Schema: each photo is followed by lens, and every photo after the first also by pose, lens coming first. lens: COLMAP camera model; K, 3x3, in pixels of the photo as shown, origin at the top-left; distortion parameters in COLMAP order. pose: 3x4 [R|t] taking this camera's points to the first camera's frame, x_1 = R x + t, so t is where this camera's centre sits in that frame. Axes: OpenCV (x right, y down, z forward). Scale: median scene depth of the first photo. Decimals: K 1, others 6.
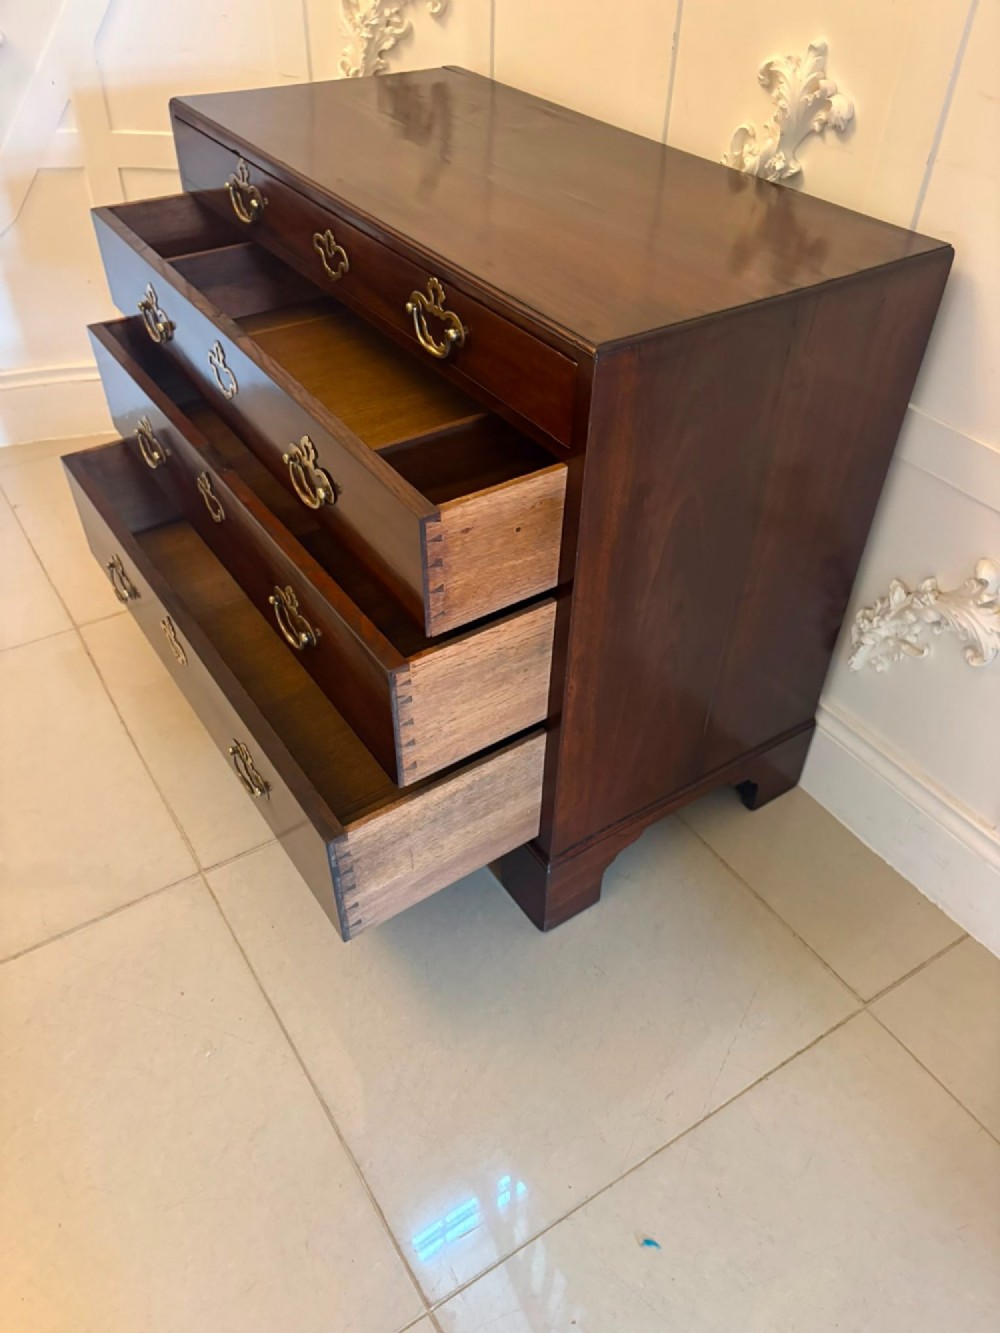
lens RADIAL K [[1010.2, 0, 495.1], [0, 1010.2, 669.1], [0, 0, 1]] dist [0.030234, -0.036855]
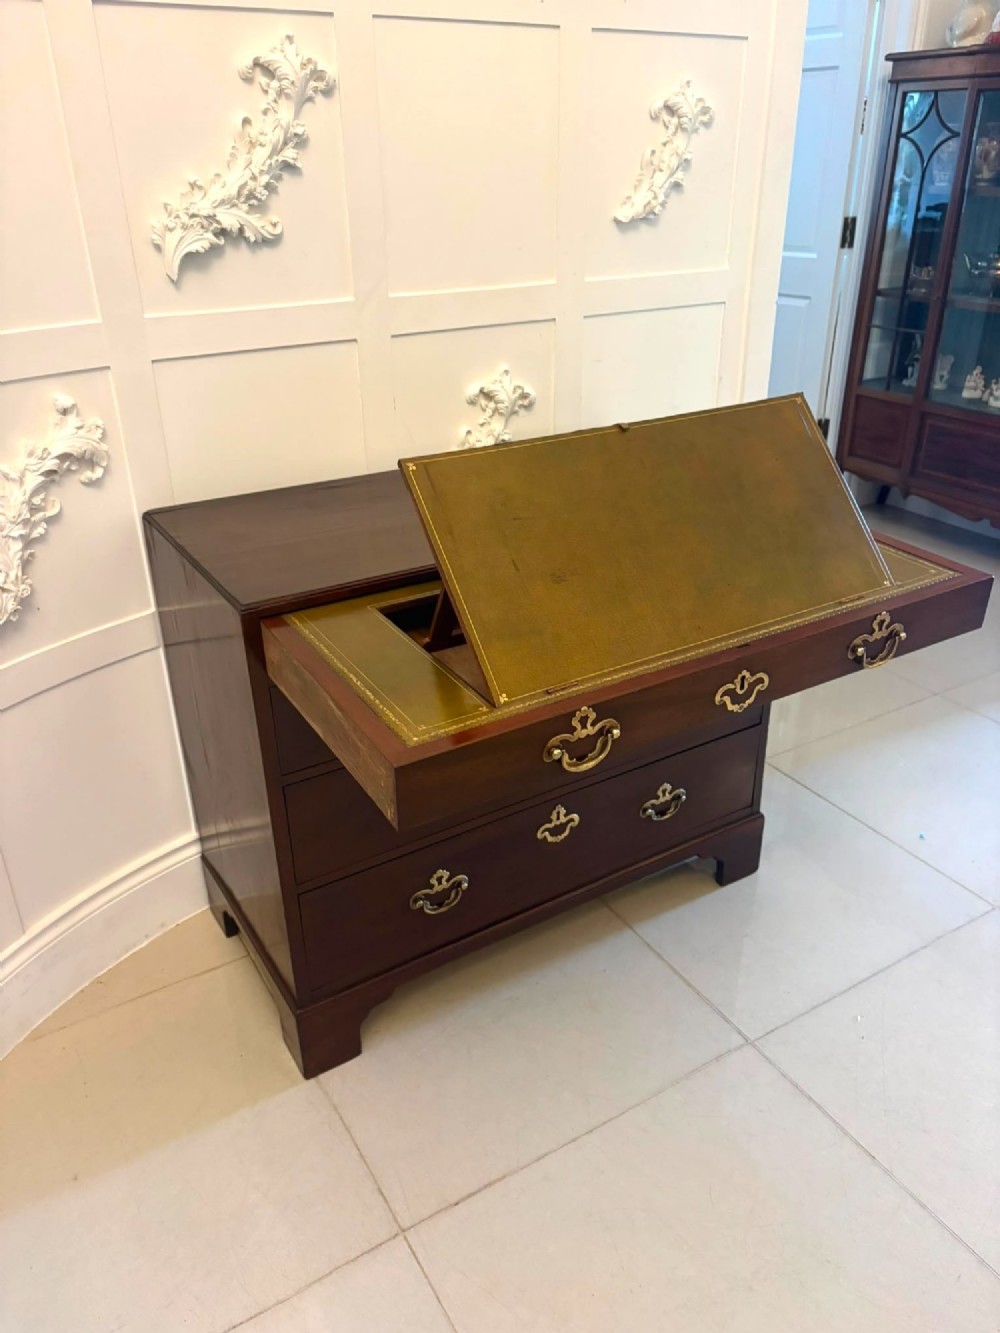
lens RADIAL K [[1010.2, 0, 499.4], [0, 1010.2, 678.5], [0, 0, 1]] dist [0.030234, -0.036855]
pose [[0.030623, -0.478282, 0.877672, -1.189231], [0.675489, 0.657121, 0.334525, -0.702064], [-0.736734, 0.582614, 0.343198, 0.595084]]
